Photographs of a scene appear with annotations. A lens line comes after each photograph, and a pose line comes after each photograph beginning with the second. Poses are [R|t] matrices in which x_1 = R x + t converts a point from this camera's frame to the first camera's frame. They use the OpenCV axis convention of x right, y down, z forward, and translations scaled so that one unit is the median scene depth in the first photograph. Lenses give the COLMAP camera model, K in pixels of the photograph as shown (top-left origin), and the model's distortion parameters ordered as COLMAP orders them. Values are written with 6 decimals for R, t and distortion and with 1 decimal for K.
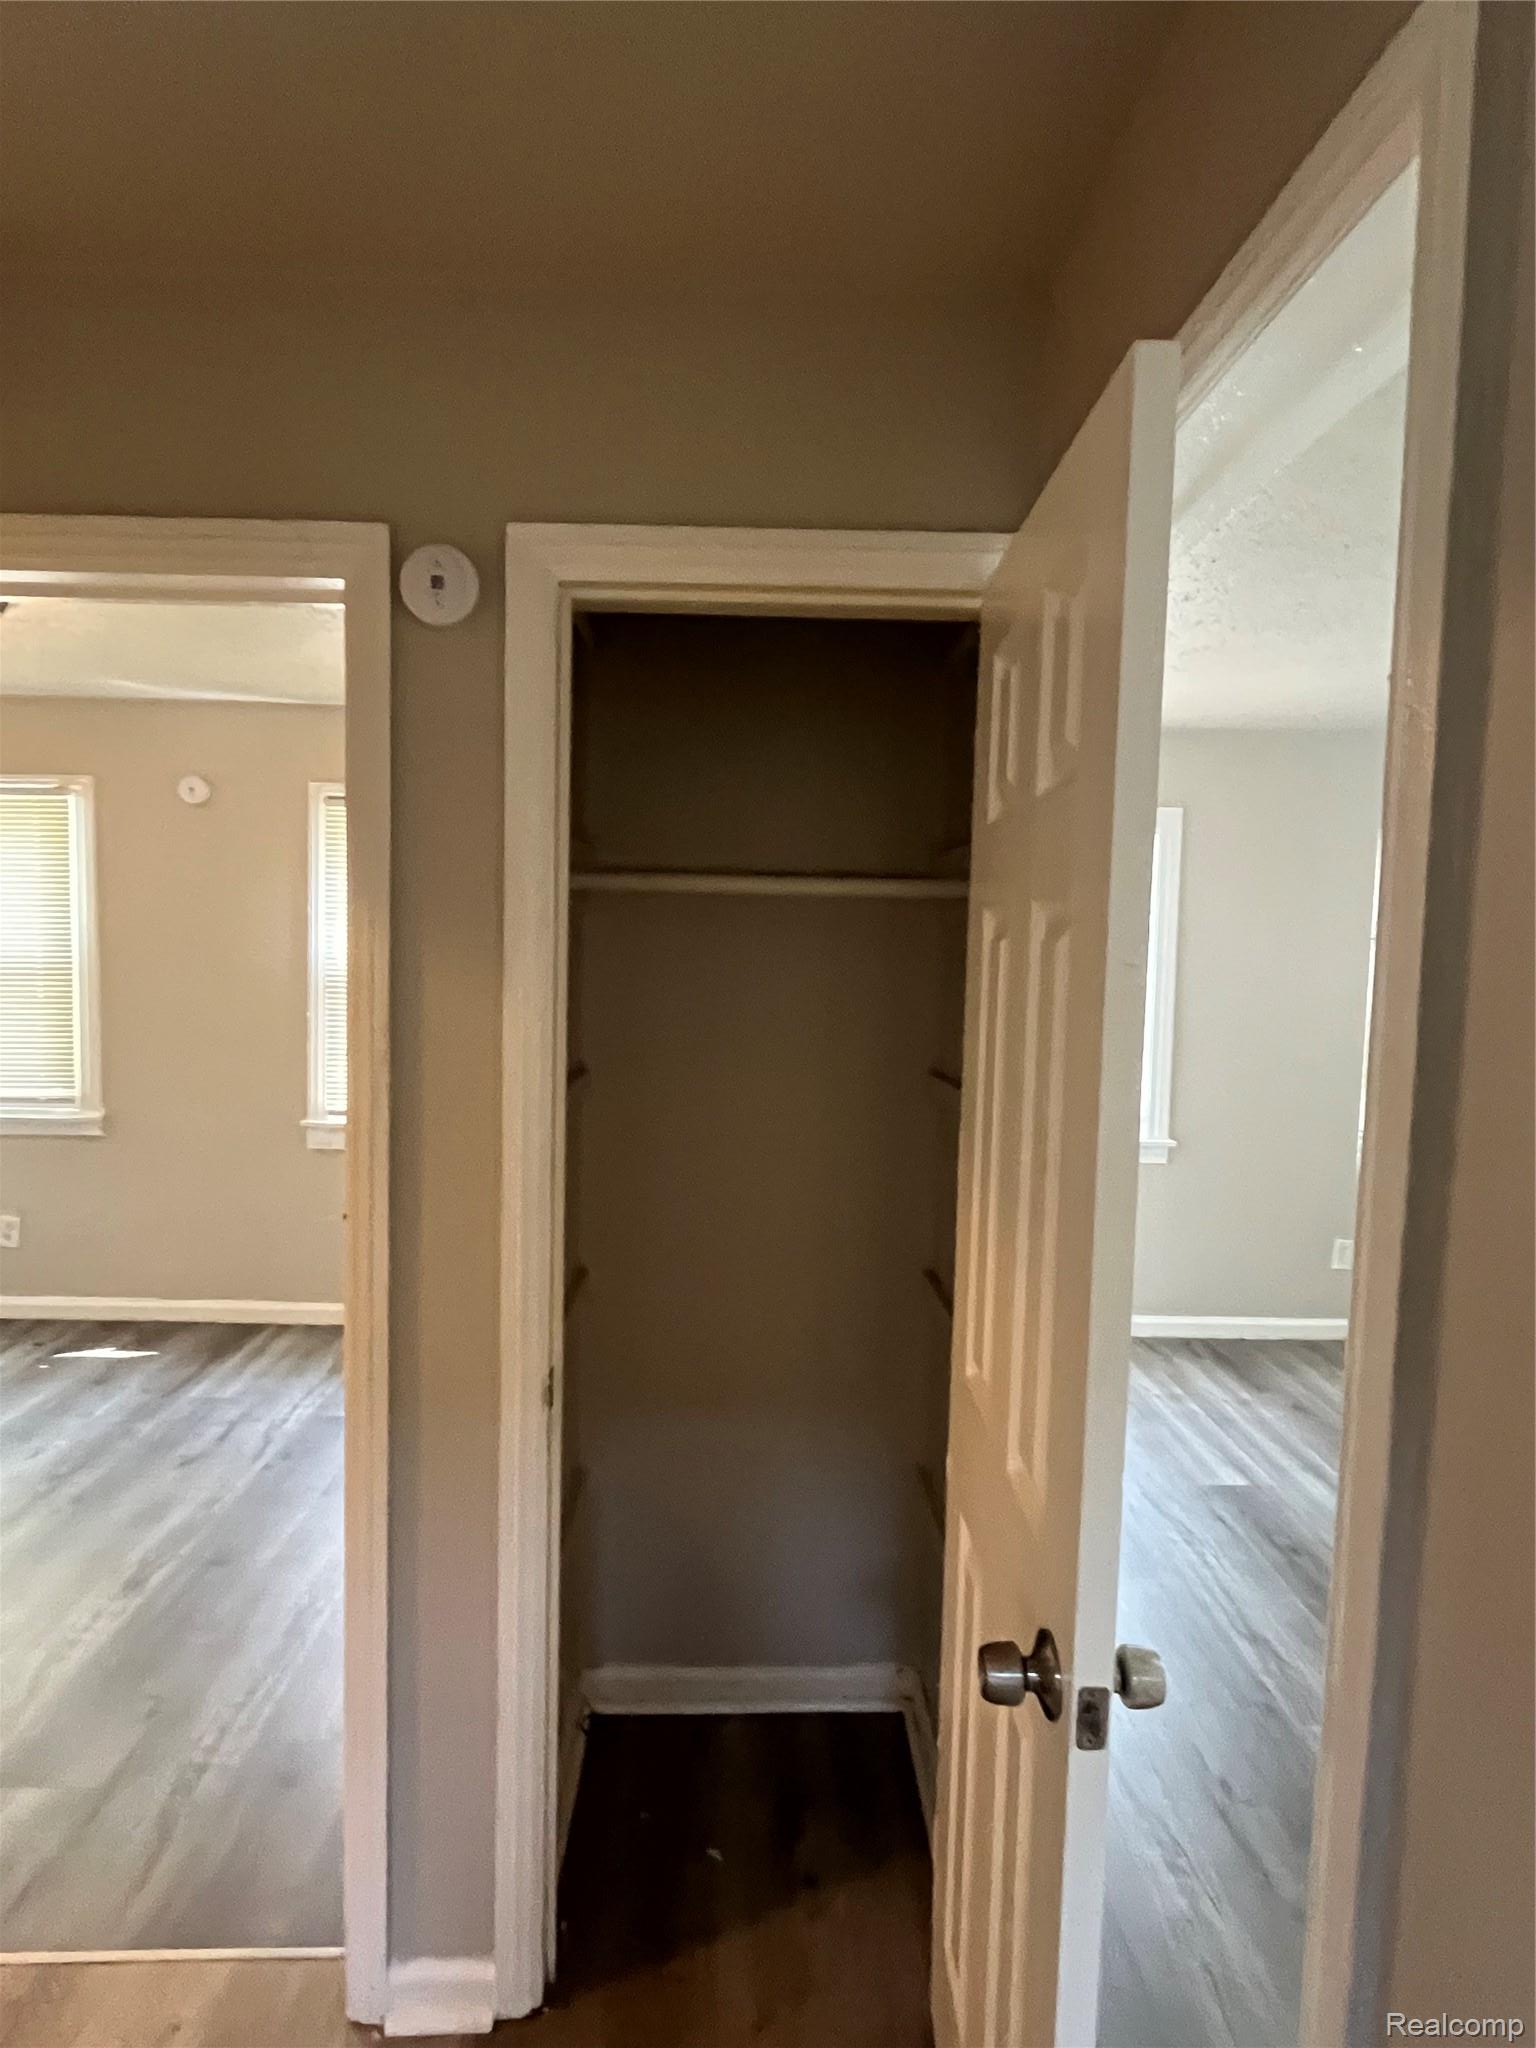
lens RADIAL K [[1070.2, 0, 771.3], [0, 1070.2, 1018.4], [0, 0, 1]] dist [-0.003441, -0.000684]
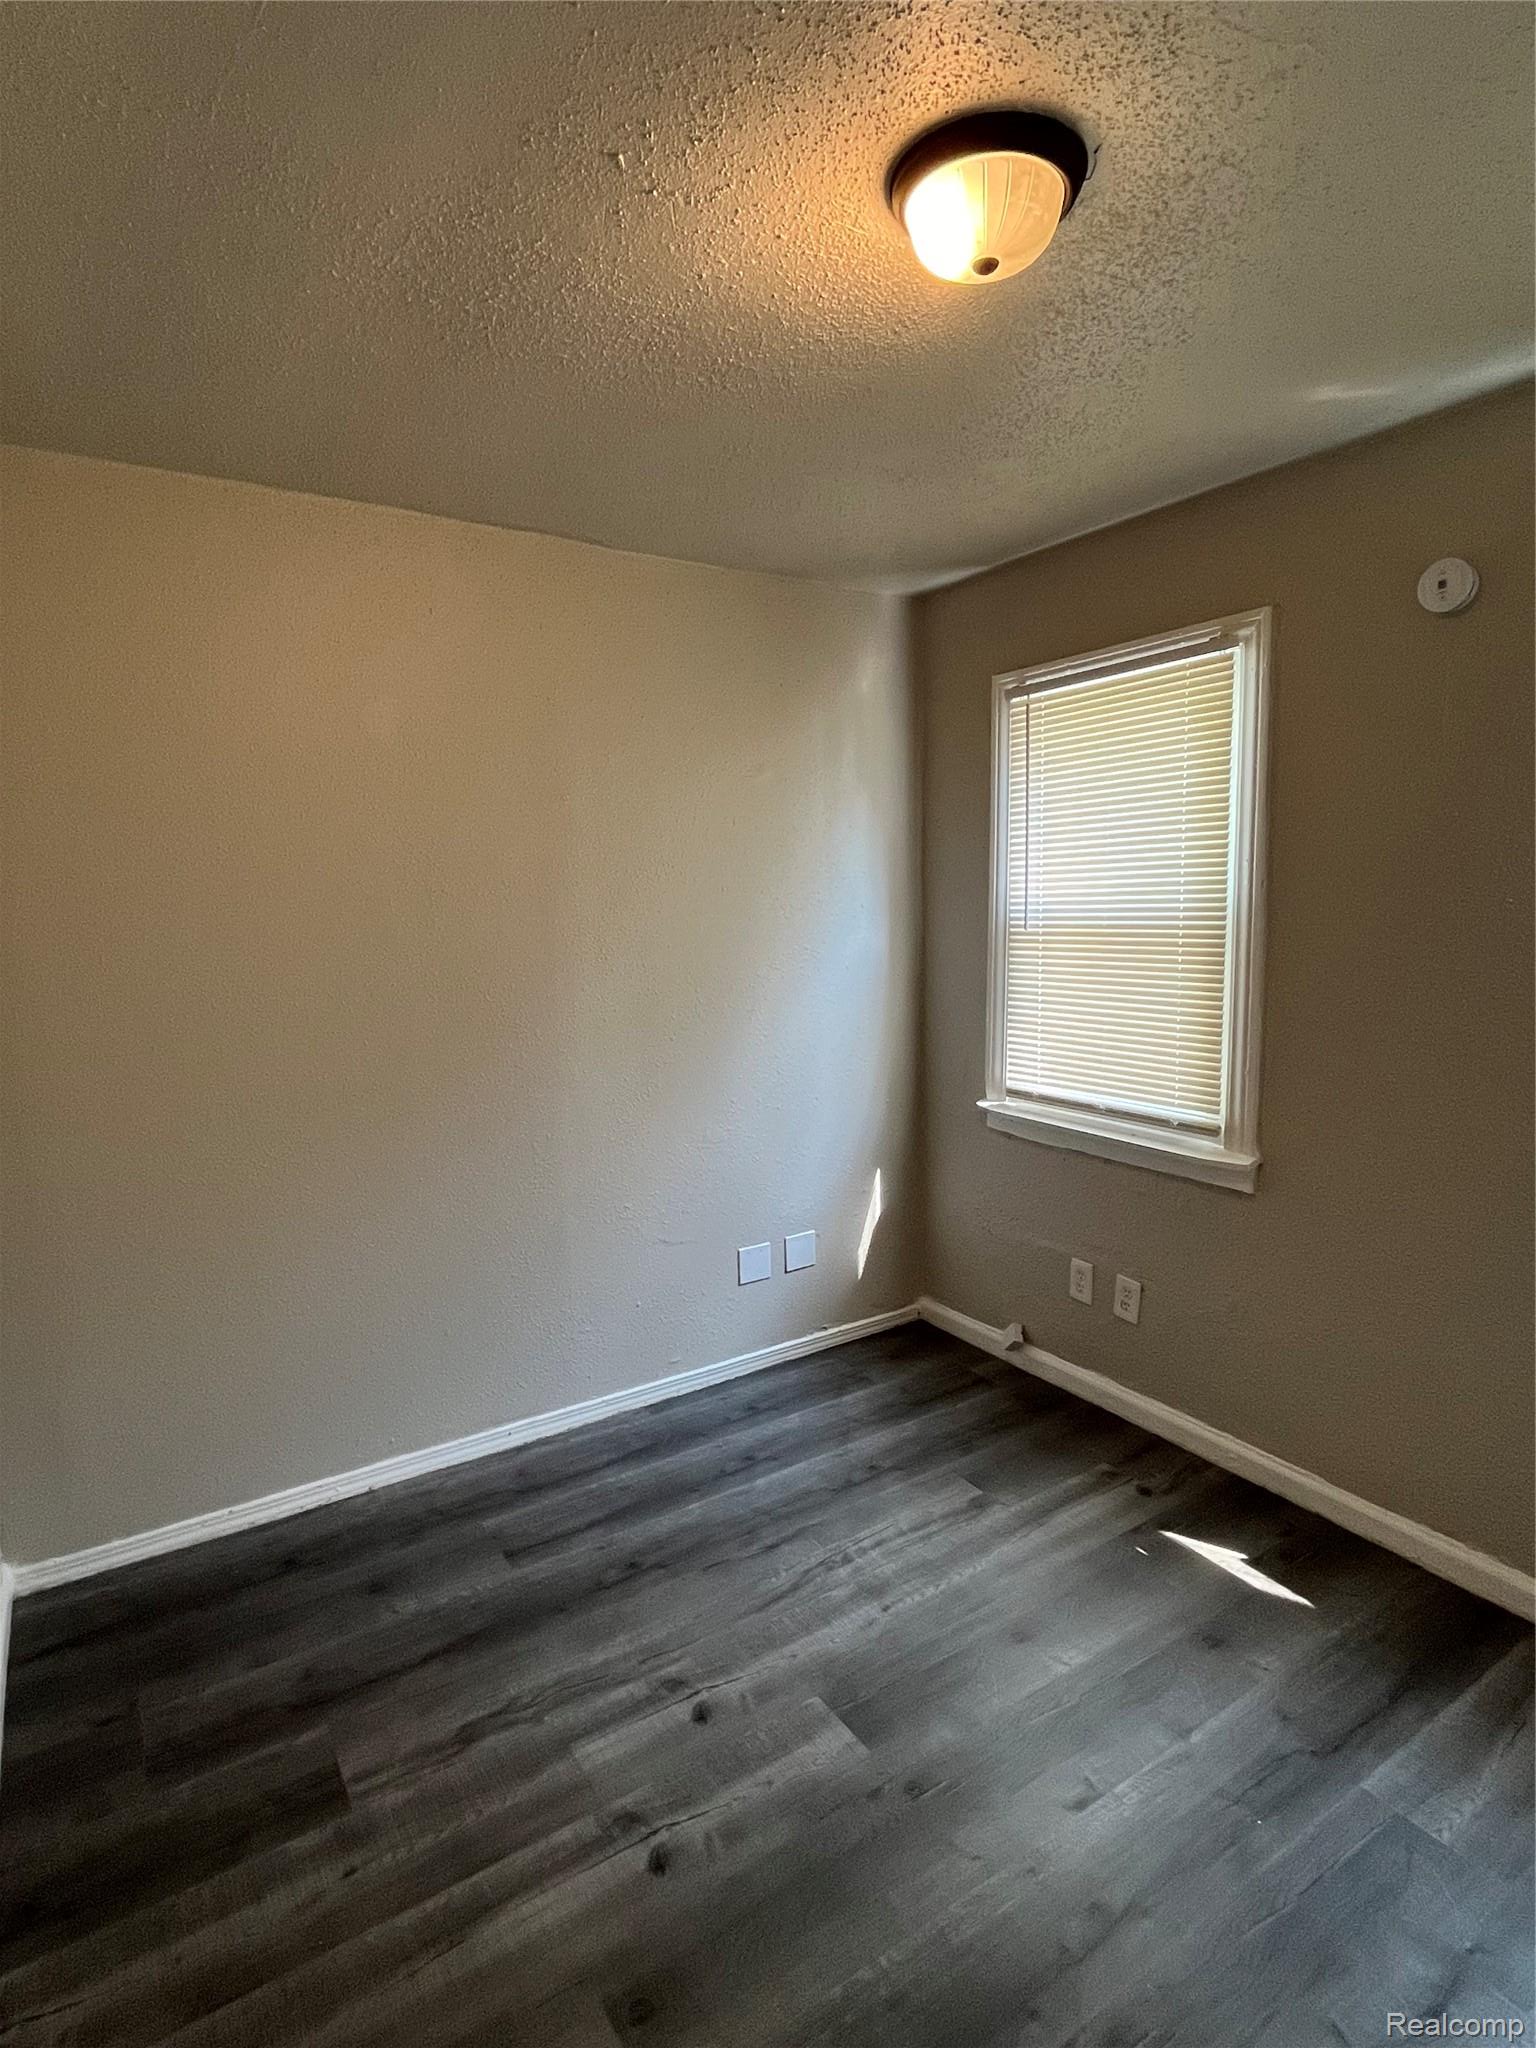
lens RADIAL K [[1070.2, 0, 773.7], [0, 1070.2, 1016.0], [0, 0, 1]] dist [-0.003441, -0.000684]
pose [[0.523926, 0.069483, -0.848925, -0.254498], [-0.027527, 0.997528, 0.064658, -0.027681], [0.851319, -0.010508, 0.524543, 0.443508]]
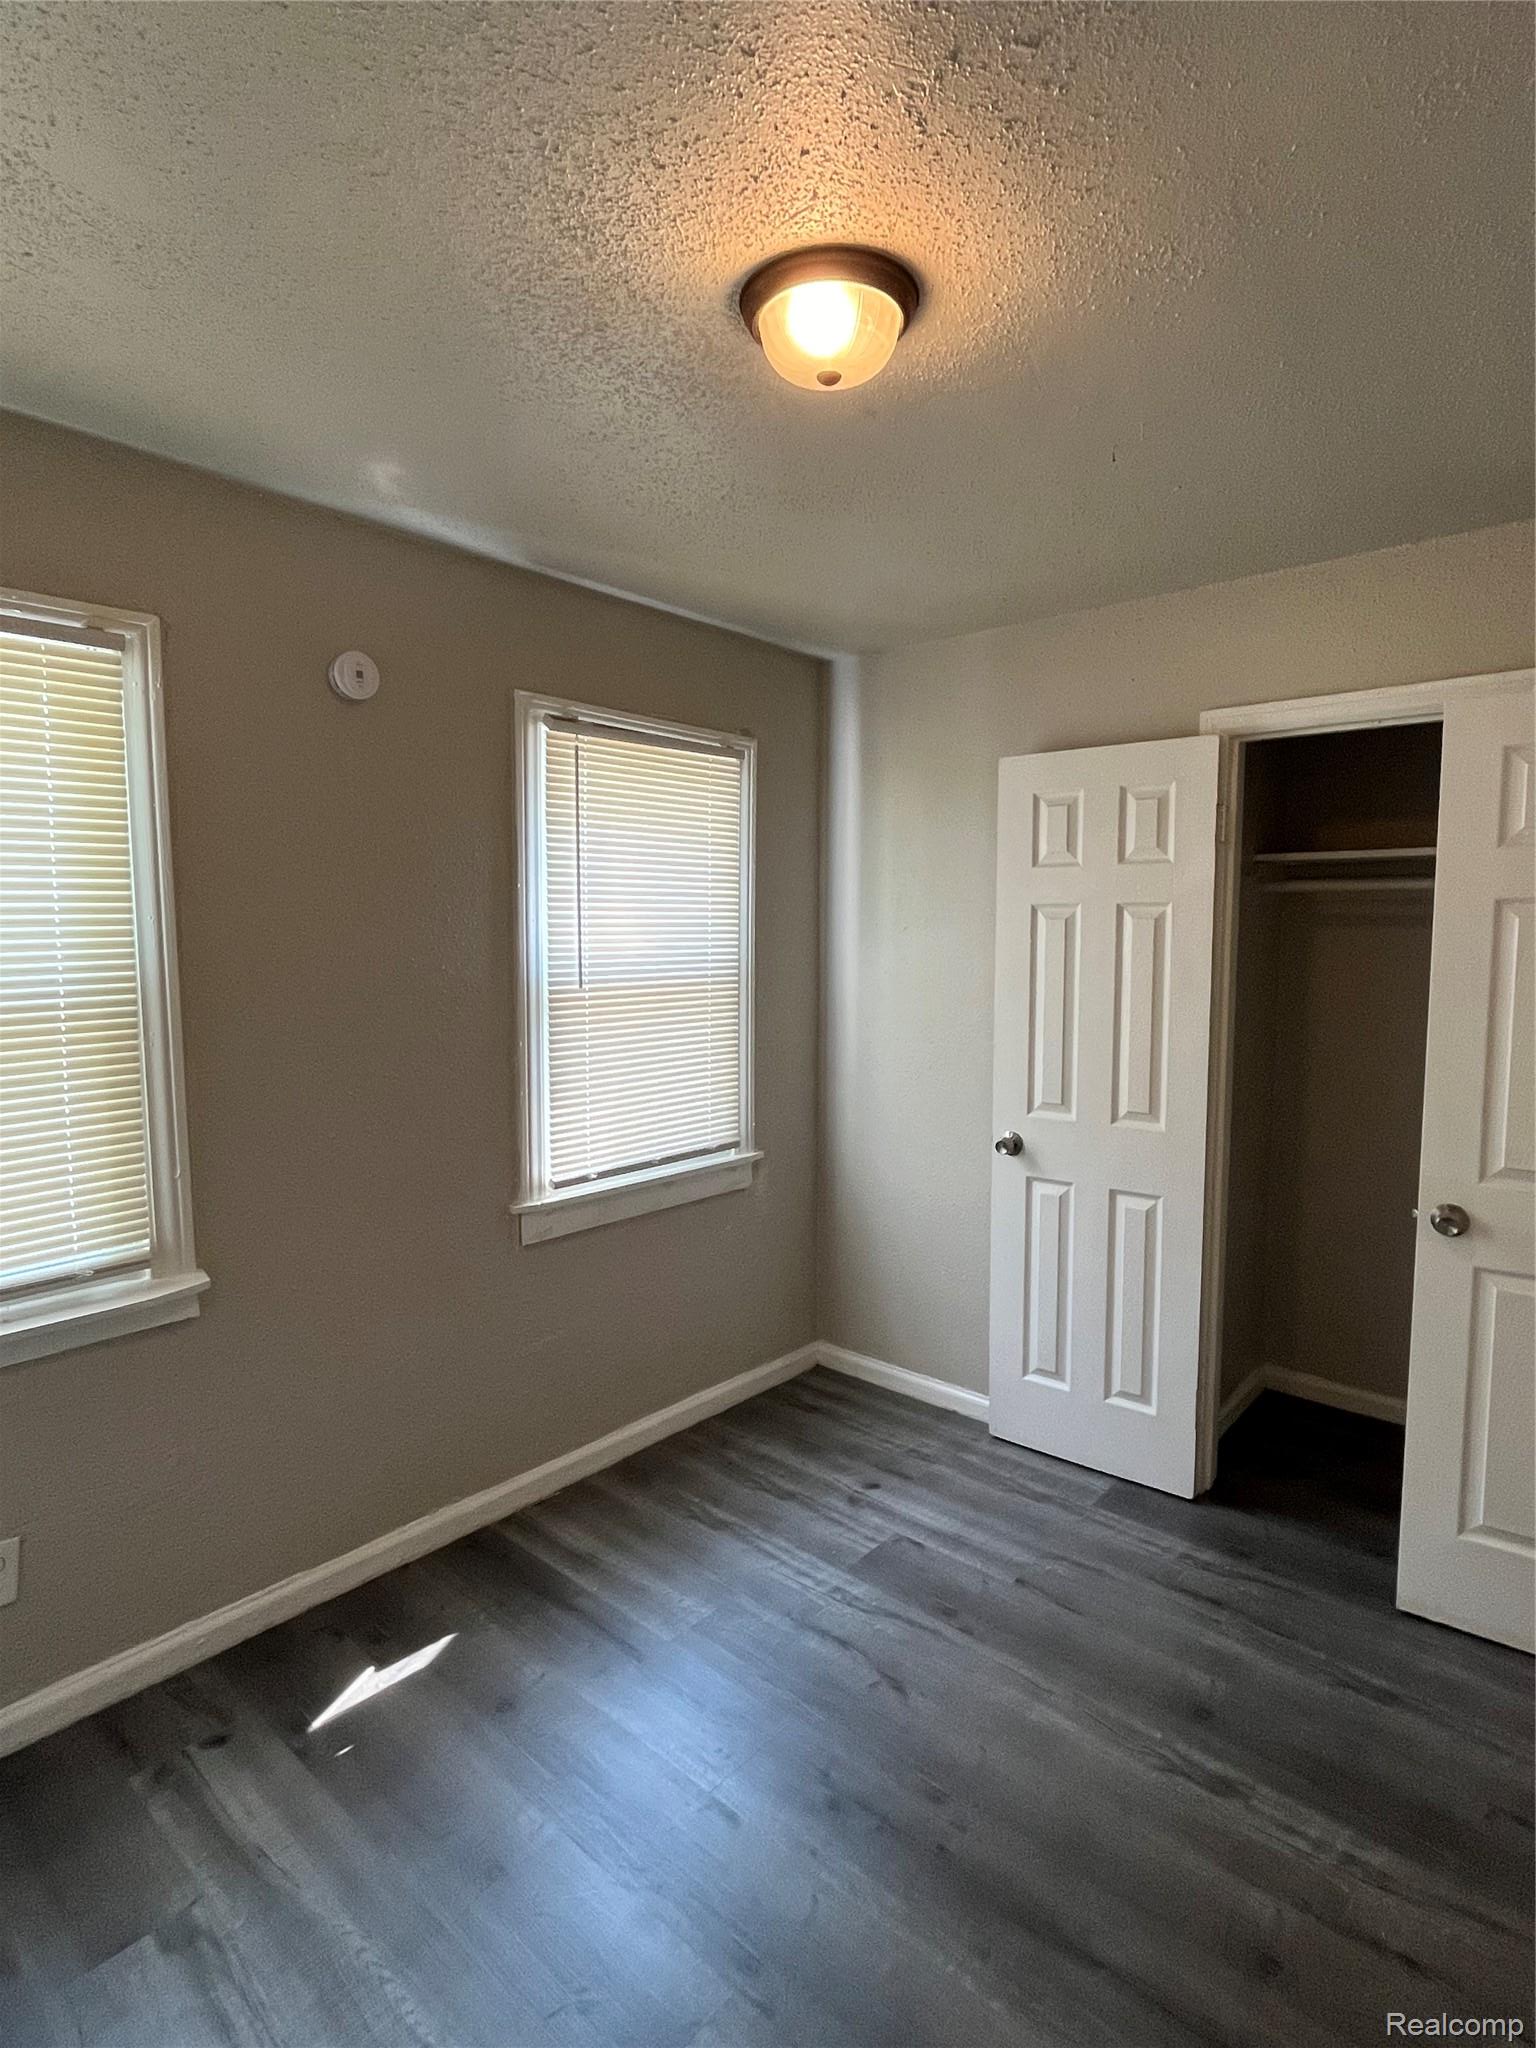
lens RADIAL K [[1070.2, 0, 766.0], [0, 1070.2, 1020.8], [0, 0, 1]] dist [-0.003441, -0.000684]
pose [[0.681592, -0.089486, 0.726240, -0.824242], [0.068120, 0.995944, 0.058786, -0.047099], [-0.728554, 0.009403, 0.684923, 0.447187]]
